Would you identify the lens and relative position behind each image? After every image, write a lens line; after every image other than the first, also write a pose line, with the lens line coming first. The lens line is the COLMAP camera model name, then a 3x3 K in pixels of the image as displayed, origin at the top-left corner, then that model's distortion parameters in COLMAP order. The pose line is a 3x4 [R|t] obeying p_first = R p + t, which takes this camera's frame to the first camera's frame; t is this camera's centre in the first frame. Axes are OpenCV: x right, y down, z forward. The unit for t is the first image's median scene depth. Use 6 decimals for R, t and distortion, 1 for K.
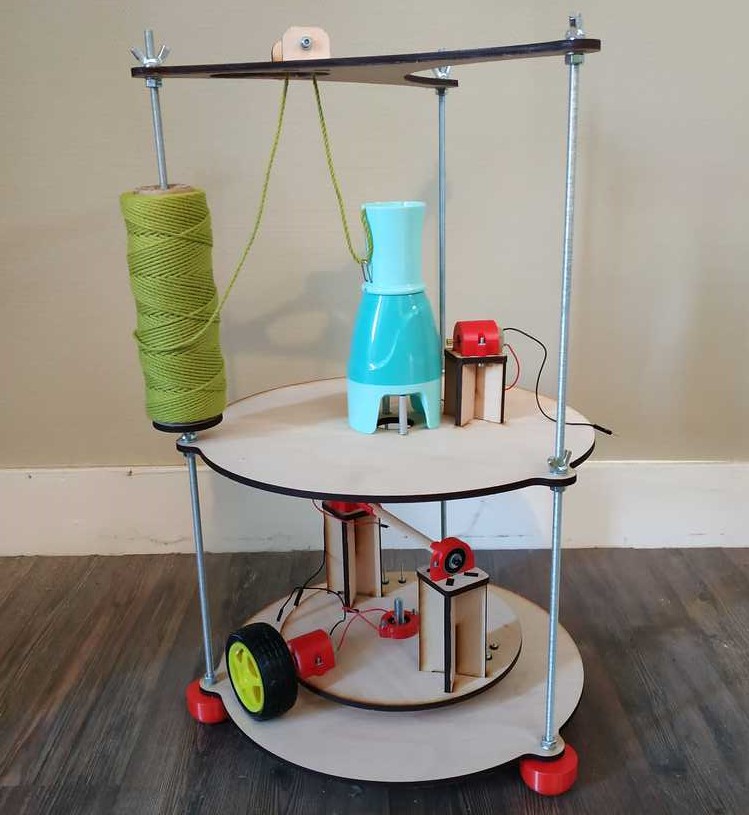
lens RADIAL K [[824.7, 0, 376.8], [0, 824.7, 406.6], [0, 0, 1]] dist [-0.005479, 0.000000]
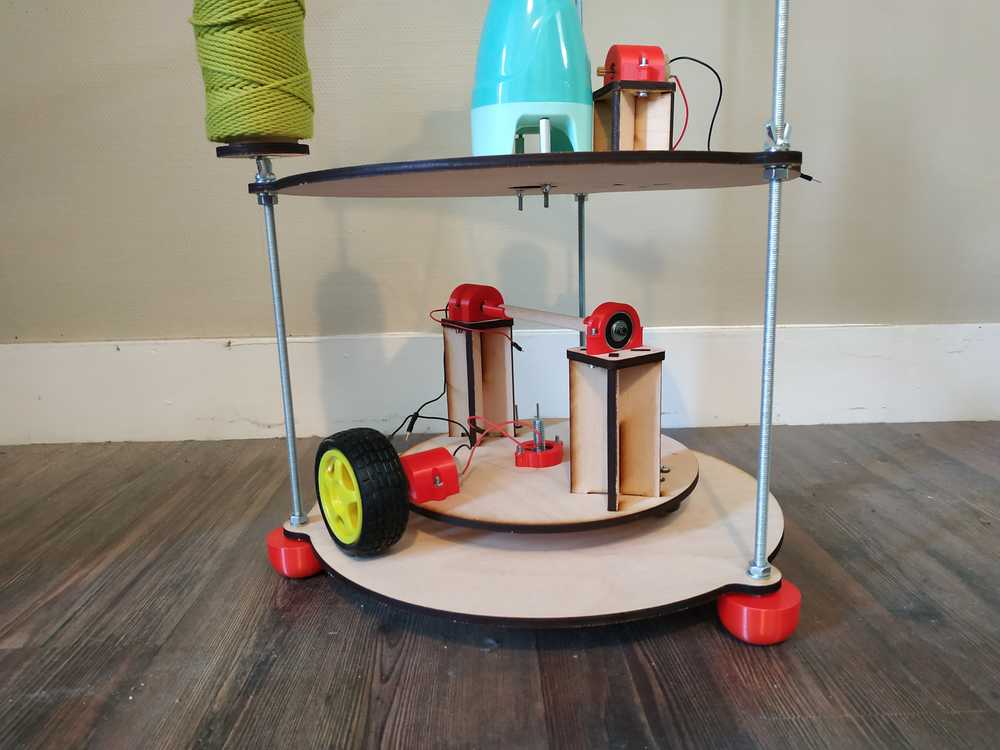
lens RADIAL K [[695.7, 0, 495.4], [0, 695.7, 374.6], [0, 0, 1]] dist [-0.002184, -0.003406]
pose [[0.999917, -0.009669, 0.008564, -0.022073], [0.010358, 0.996371, -0.084487, 0.264622], [-0.007716, 0.084568, 0.996388, 0.353955]]
